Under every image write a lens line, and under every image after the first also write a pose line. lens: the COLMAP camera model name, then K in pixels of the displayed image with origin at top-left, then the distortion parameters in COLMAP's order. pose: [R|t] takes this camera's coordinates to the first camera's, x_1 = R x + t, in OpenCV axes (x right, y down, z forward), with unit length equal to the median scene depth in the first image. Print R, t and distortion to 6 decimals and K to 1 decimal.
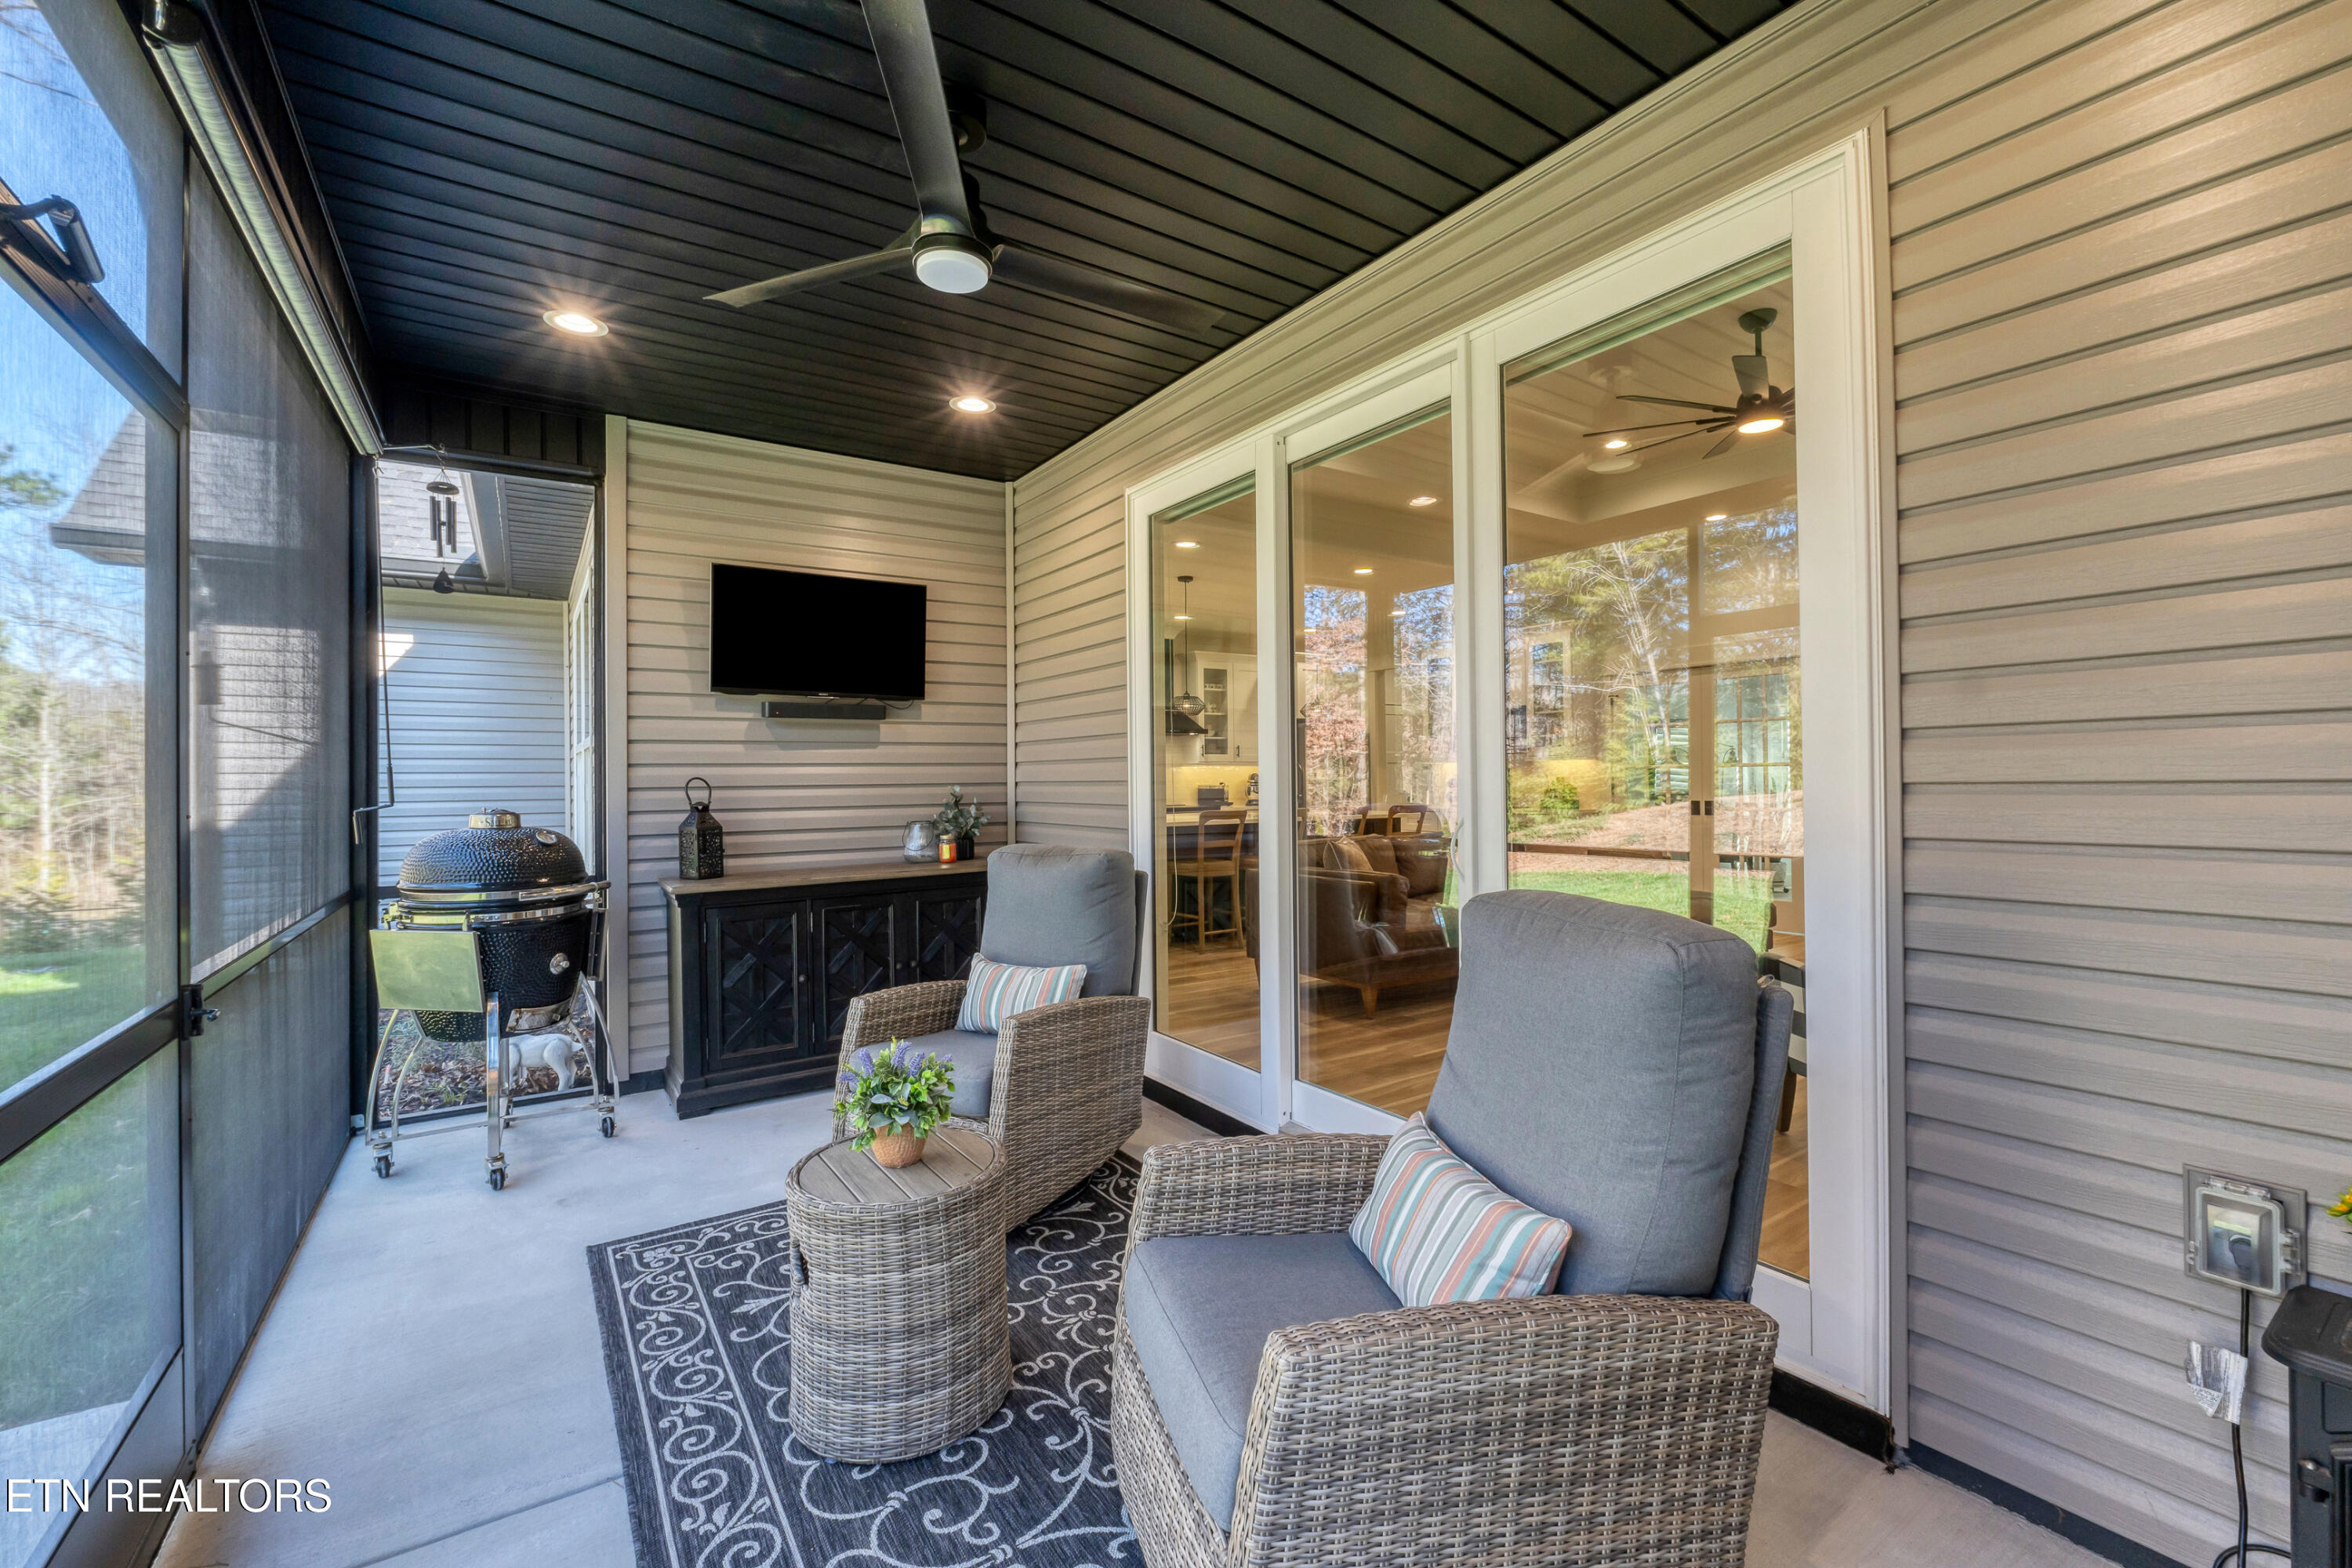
lens RADIAL K [[998.1, 0, 1176.0], [0, 998.1, 784.0], [0, 0, 1]] dist [-0.001644, -0.000221]
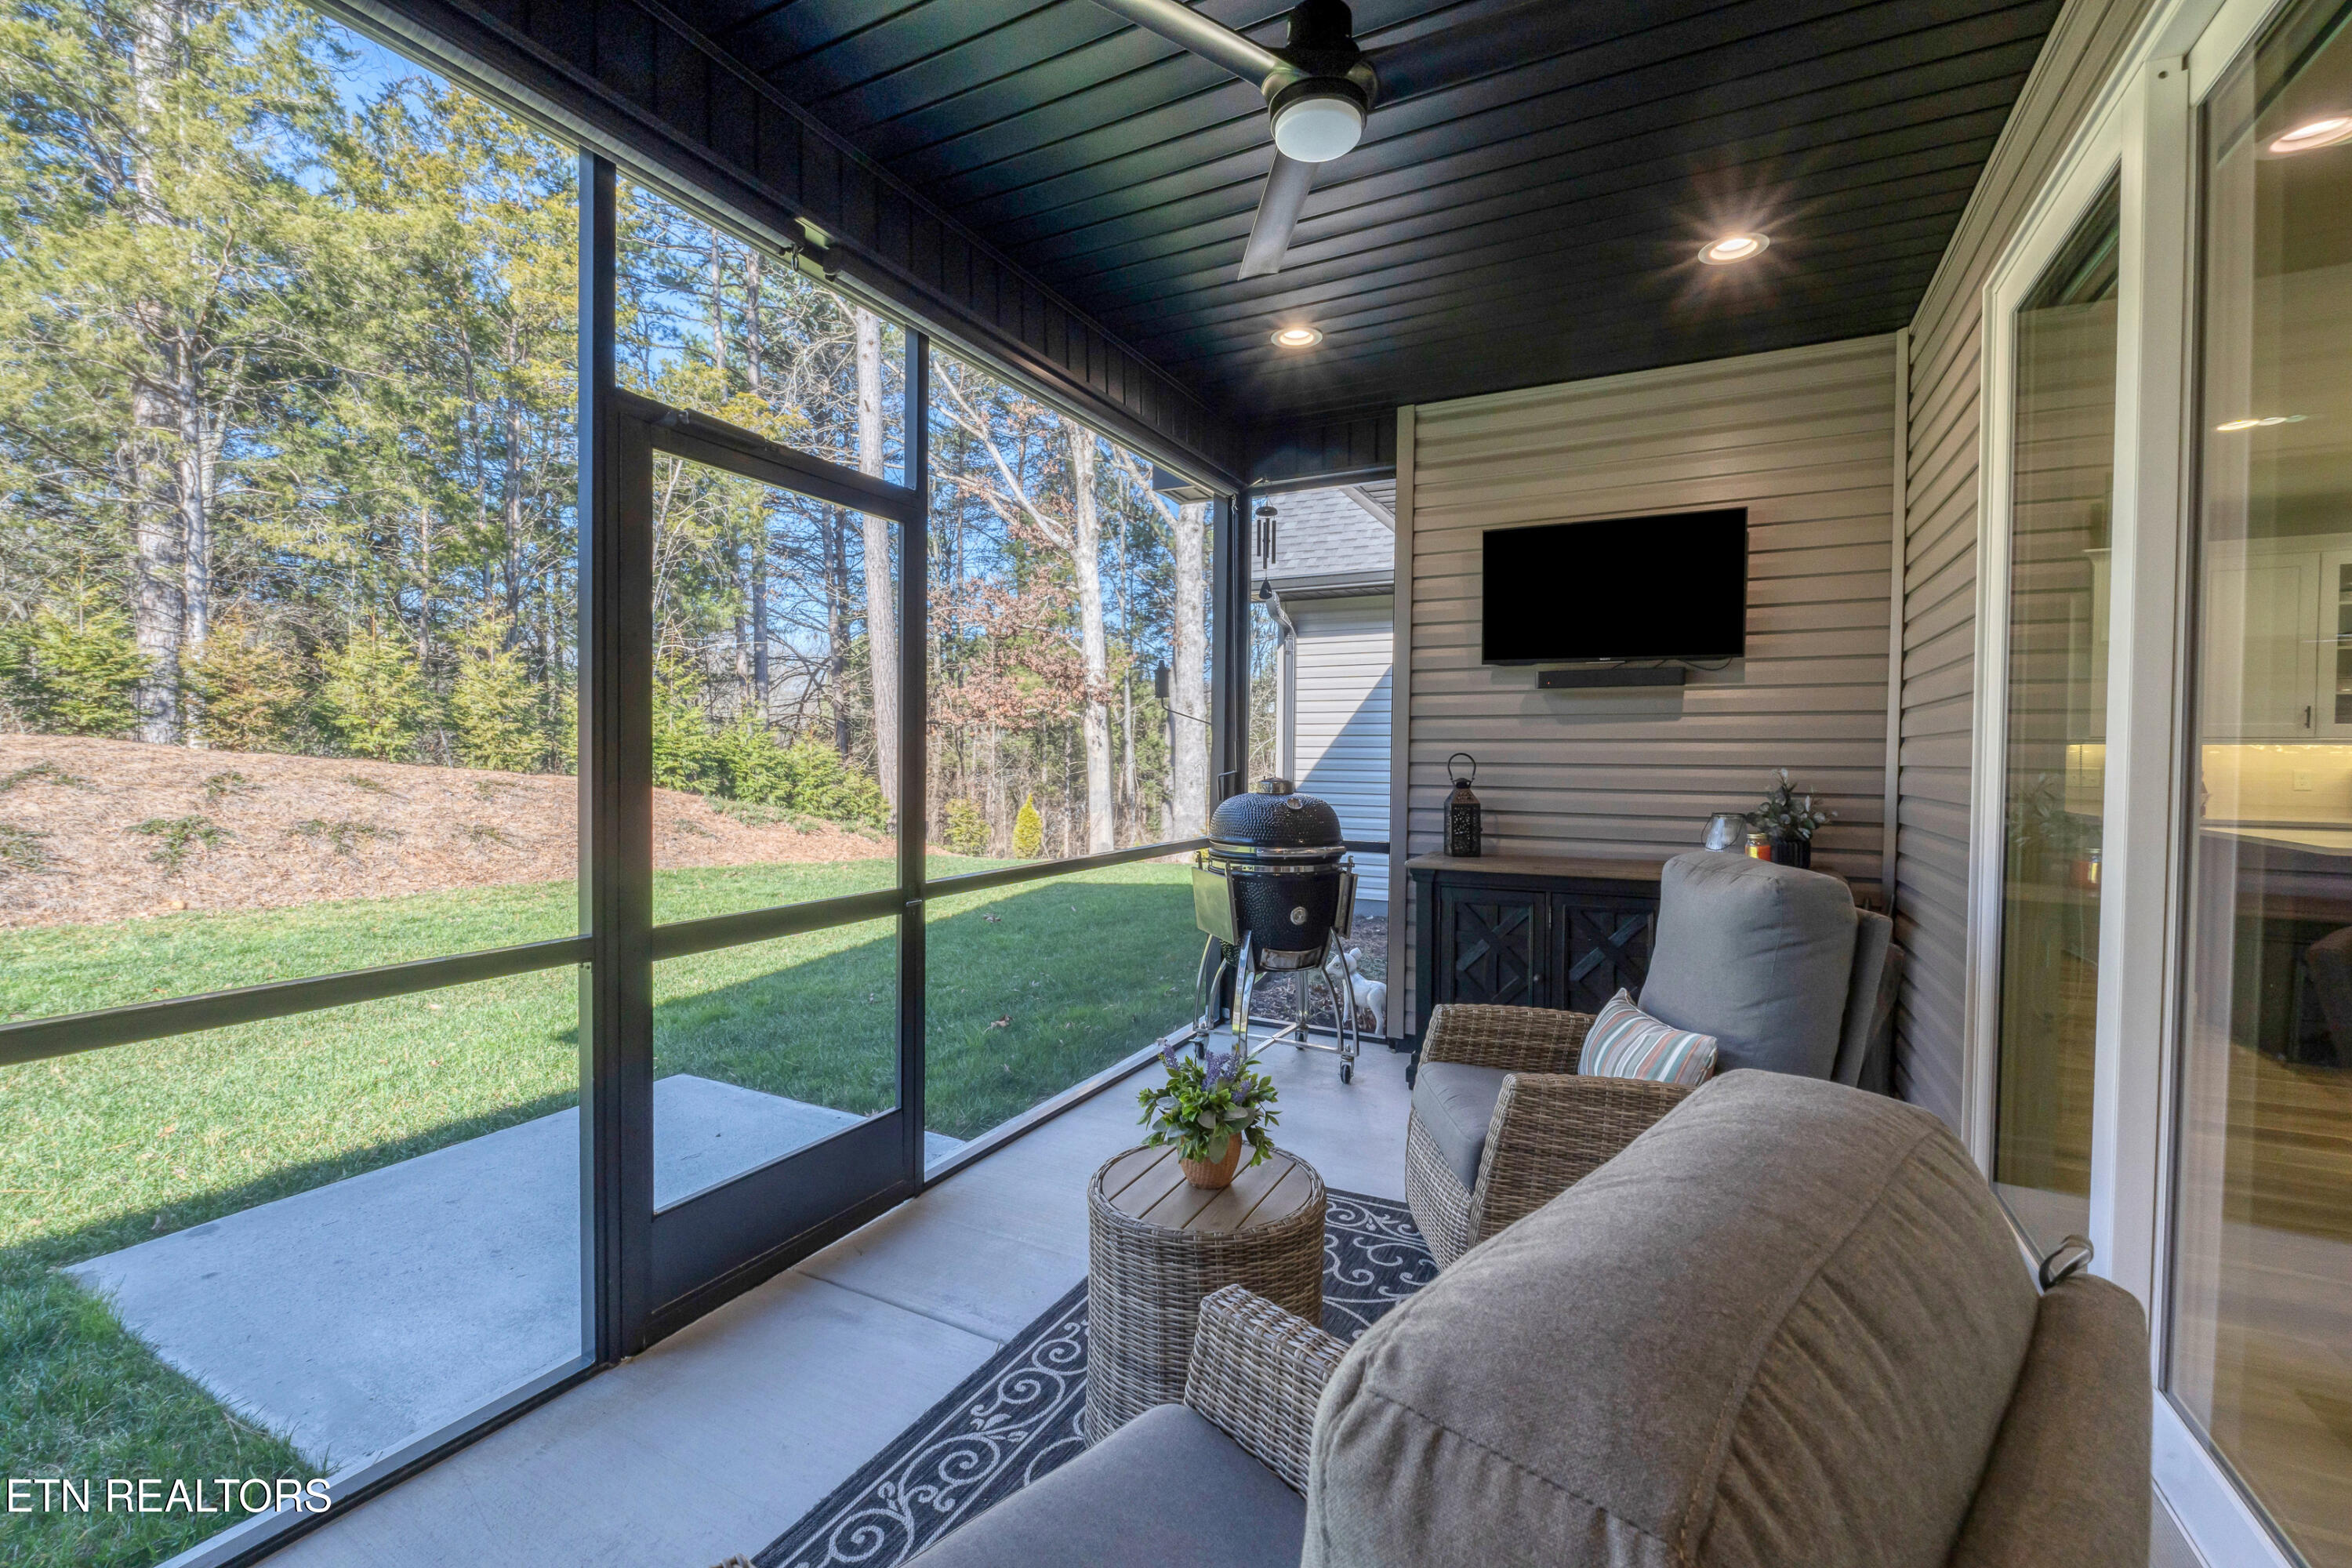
lens RADIAL K [[998.1, 0, 1176.0], [0, 998.1, 784.0], [0, 0, 1]] dist [-0.001644, -0.000221]
pose [[0.478069, 0.040094, -0.877407, 0.252320], [-0.019683, 0.999196, 0.034935, -0.004927], [0.878102, 0.000568, 0.478474, 0.283891]]
